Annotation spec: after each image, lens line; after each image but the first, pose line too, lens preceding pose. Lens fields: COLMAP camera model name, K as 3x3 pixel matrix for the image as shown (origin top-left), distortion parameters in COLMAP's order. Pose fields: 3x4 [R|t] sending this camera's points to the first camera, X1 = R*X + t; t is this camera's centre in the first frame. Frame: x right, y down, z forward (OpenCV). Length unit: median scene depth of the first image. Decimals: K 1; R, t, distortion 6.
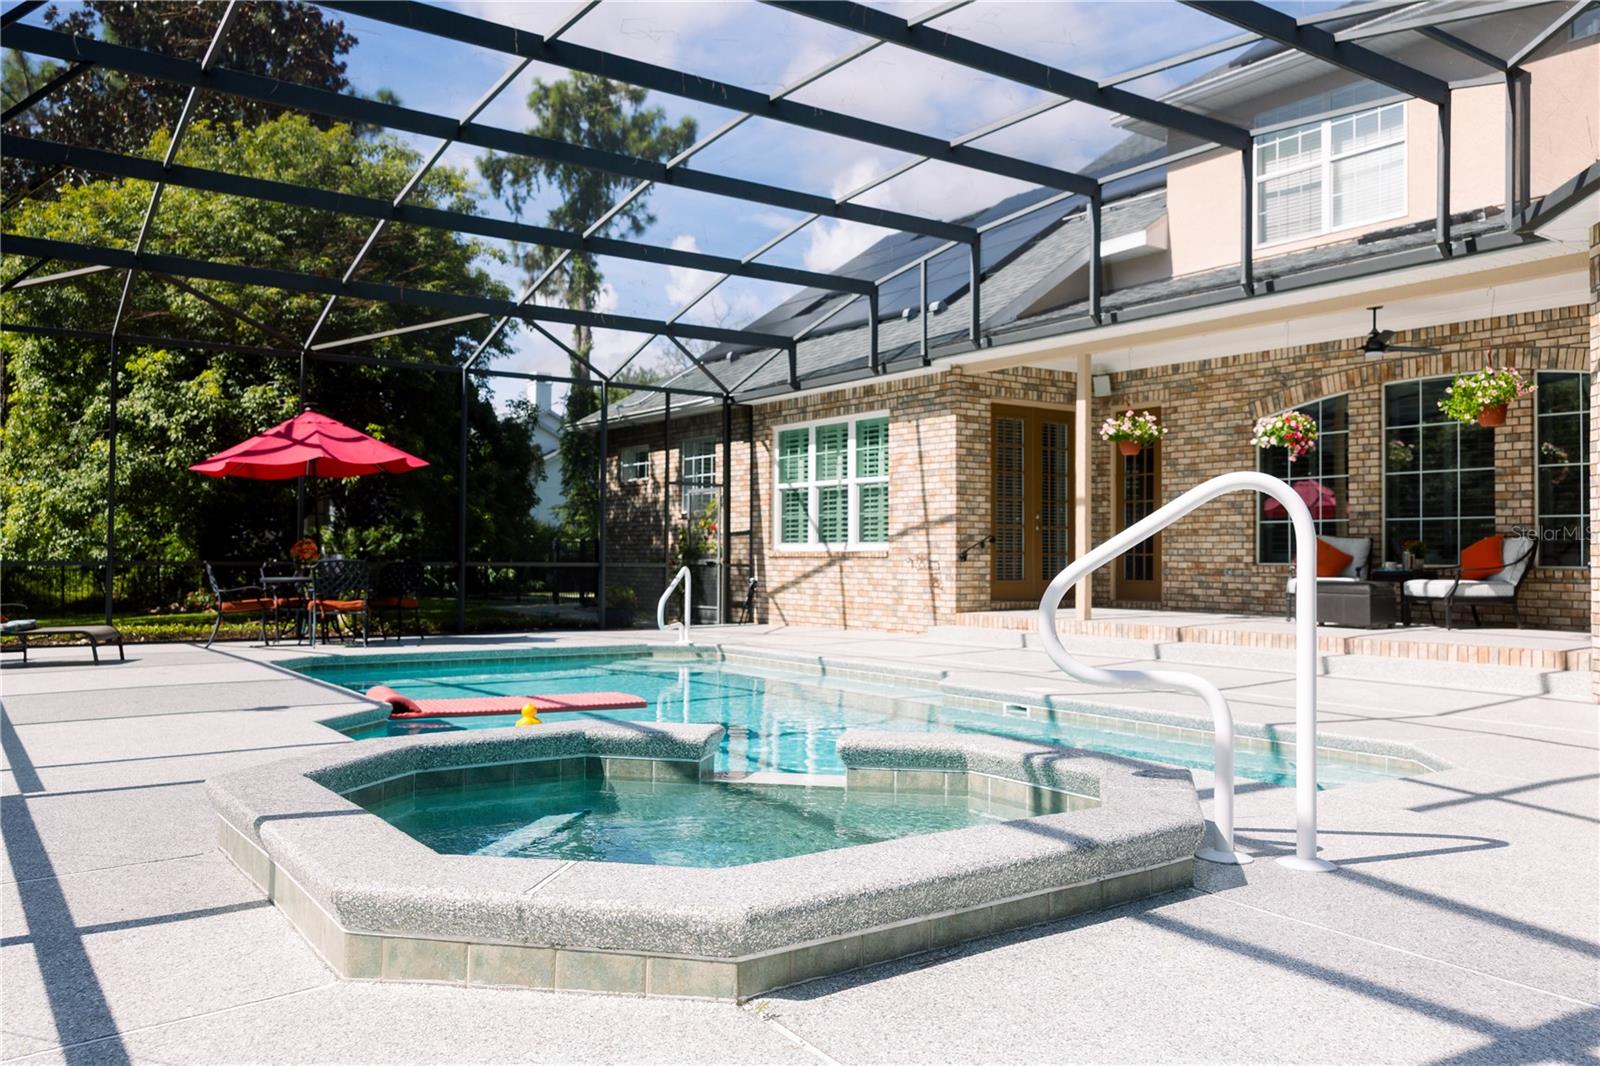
lens RADIAL K [[1250.2, 0, 815.8], [0, 1250.2, 528.9], [0, 0, 1]] dist [0.006560, -0.000617]
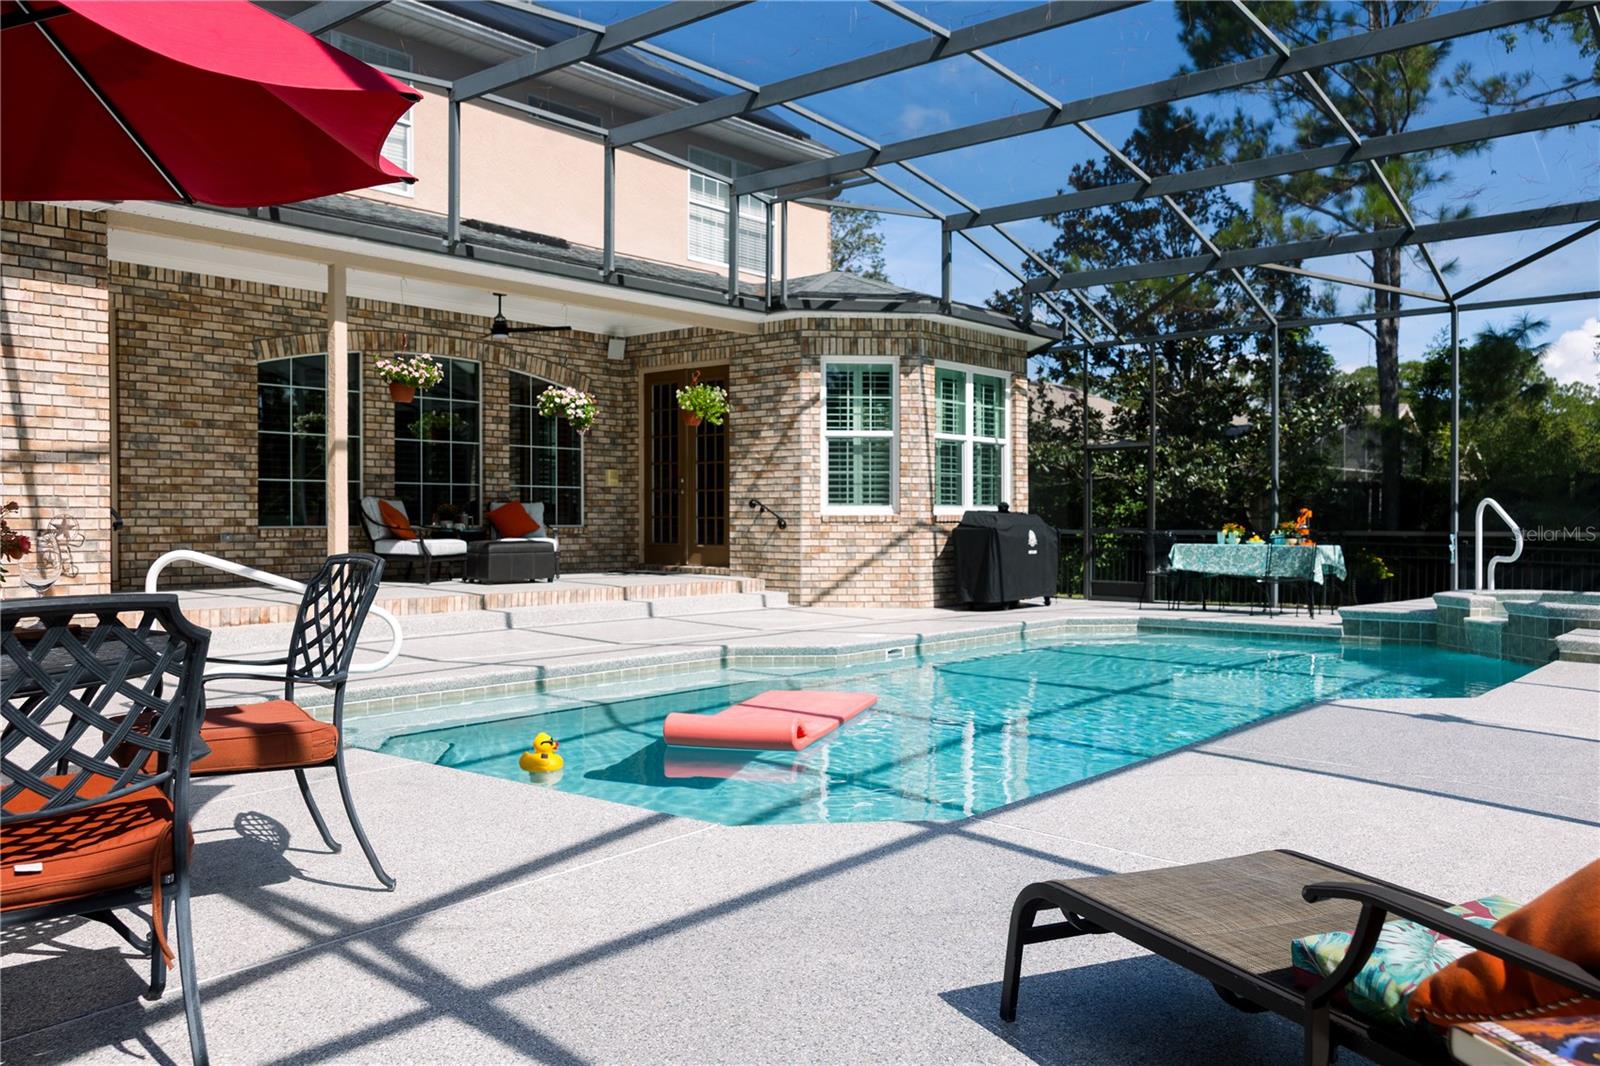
lens RADIAL K [[1265.7, 0, 804.5], [0, 1265.7, 527.9], [0, 0, 1]] dist [0.011040, -0.006448]
pose [[-0.254704, -0.014596, 0.966909, -0.587376], [-0.023610, 0.999682, 0.008872, 0.011377], [-0.966731, -0.020569, -0.254967, 0.844230]]
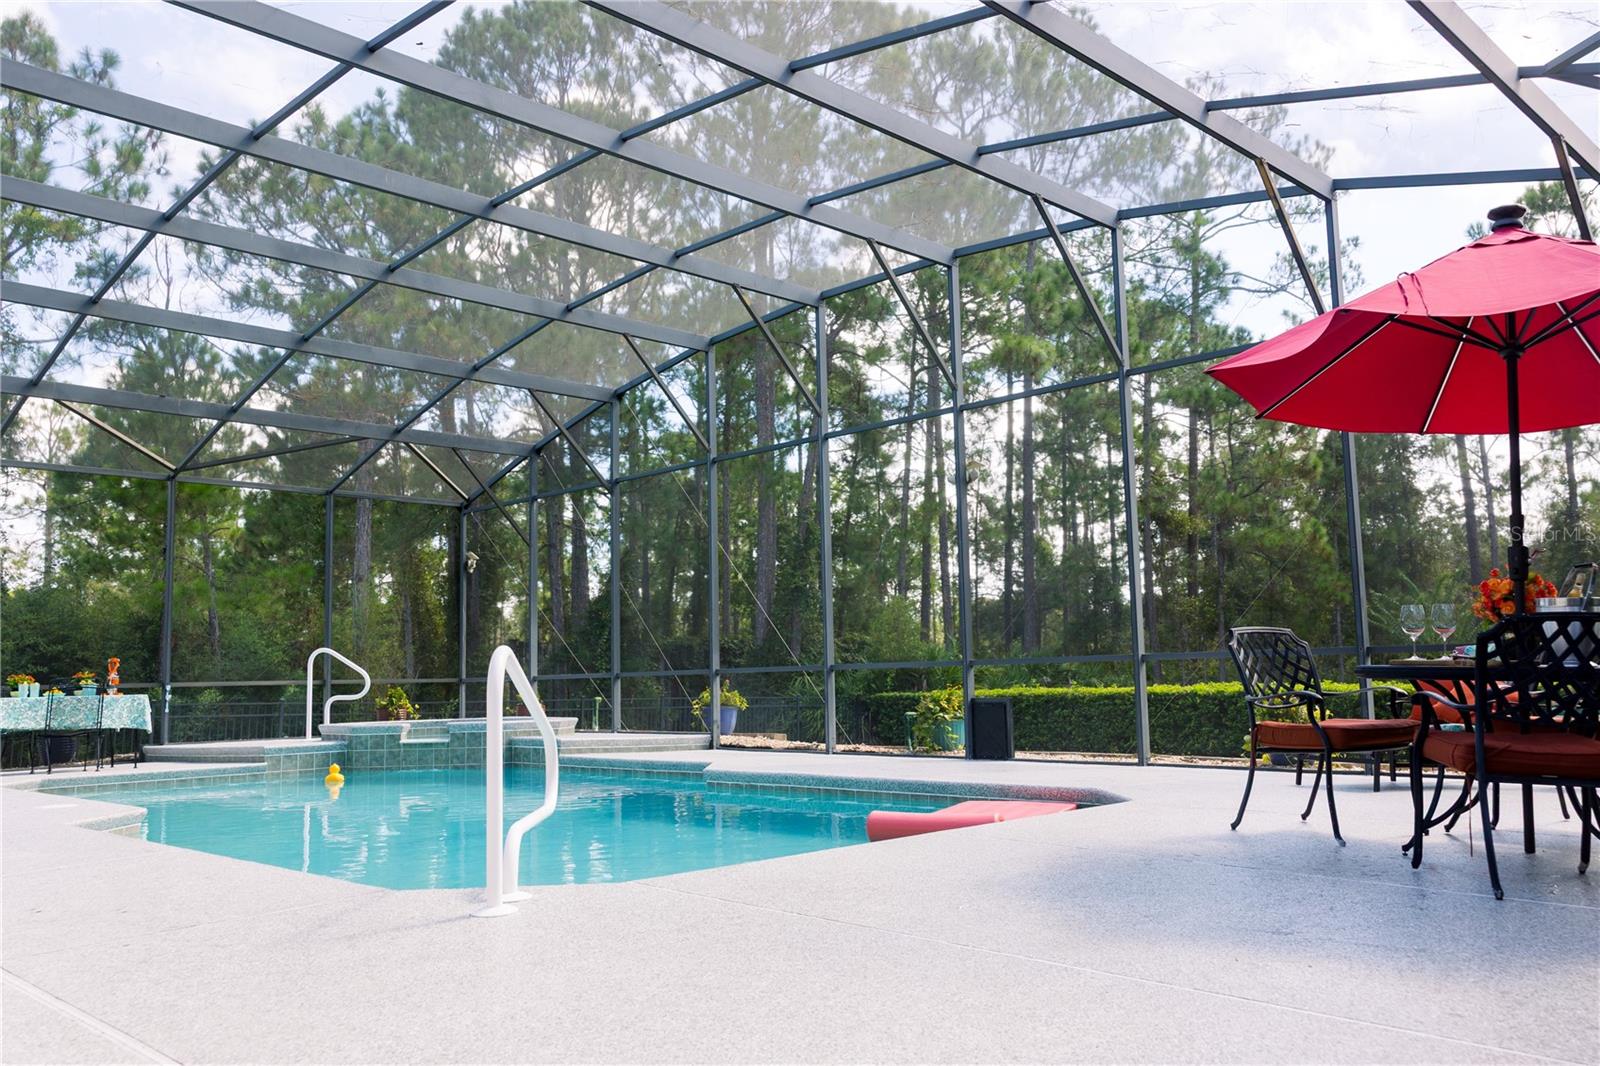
lens RADIAL K [[1272.8, 0, 800.0], [0, 1272.8, 533.0], [0, 0, 1]] dist [0.018424, -0.000204]
pose [[-0.986017, -0.005250, -0.166561, -0.118183], [0.018151, 0.990173, -0.138664, 0.044076], [0.165653, -0.139748, -0.976232, 1.242868]]
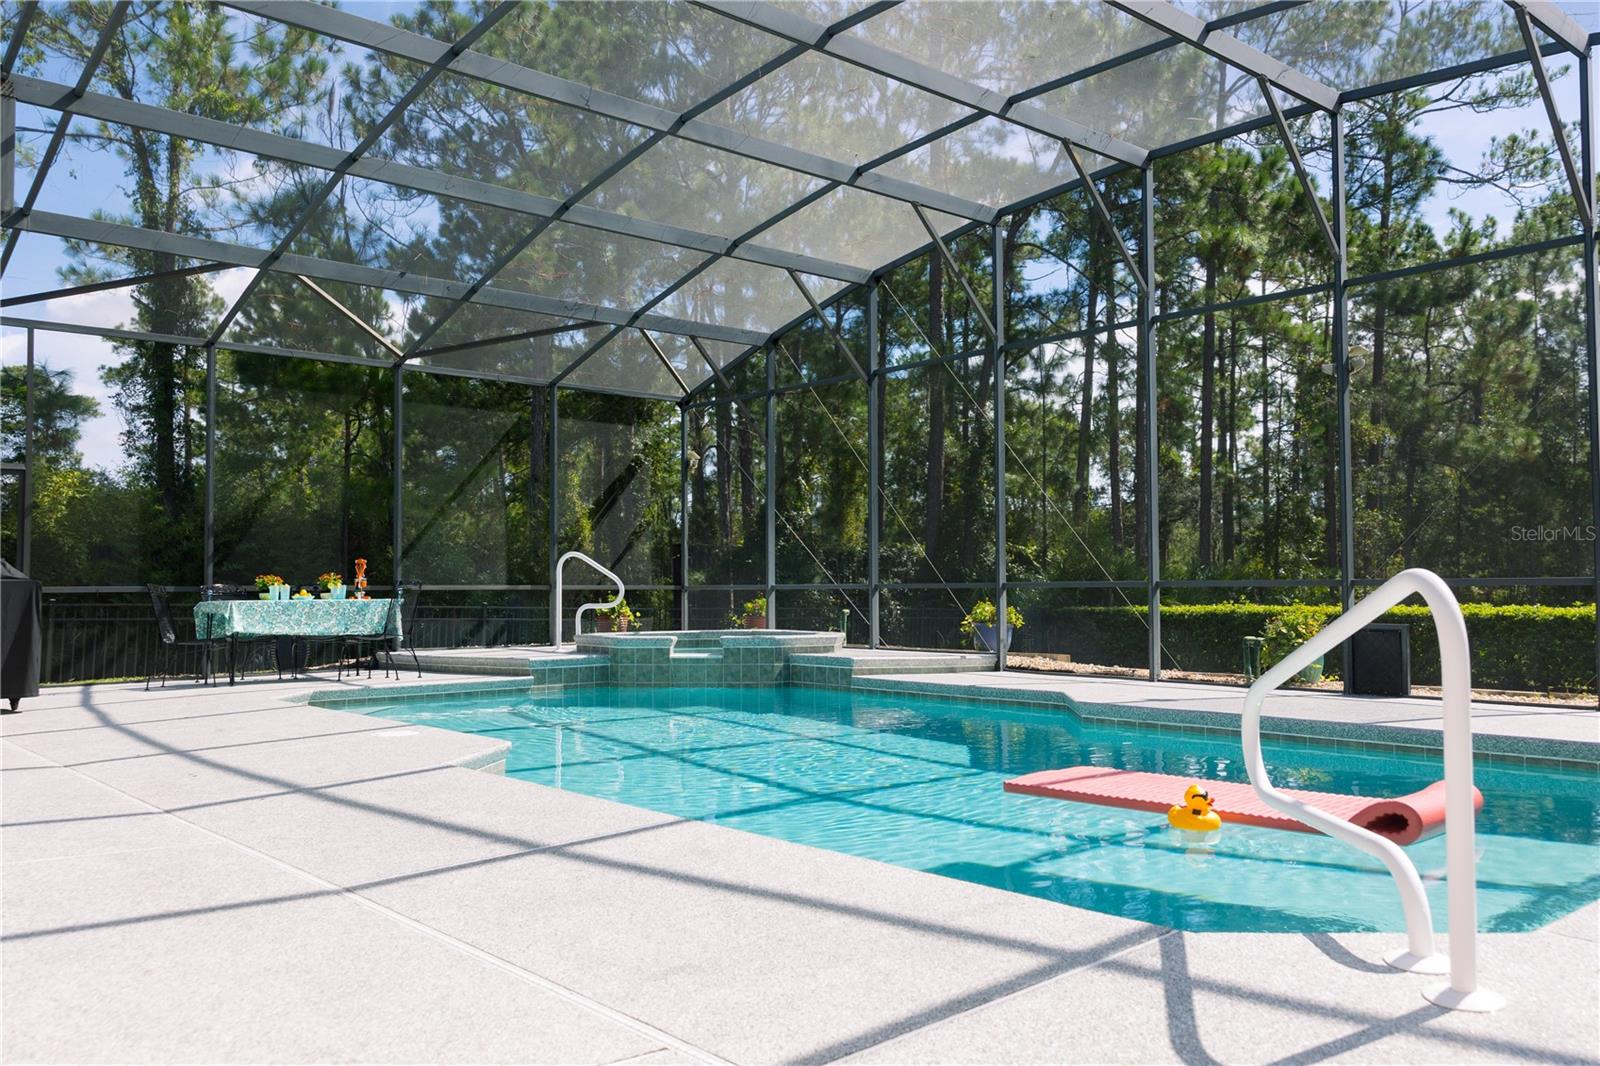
lens RADIAL K [[1259.3, 0, 809.6], [0, 1259.3, 529.8], [0, 0, 1]] dist [0.012404, -0.004424]
pose [[-0.994363, -0.008963, -0.105653, 0.005618], [-0.001626, 0.997593, -0.069328, 0.034924], [0.106020, -0.068765, -0.991983, 1.113808]]
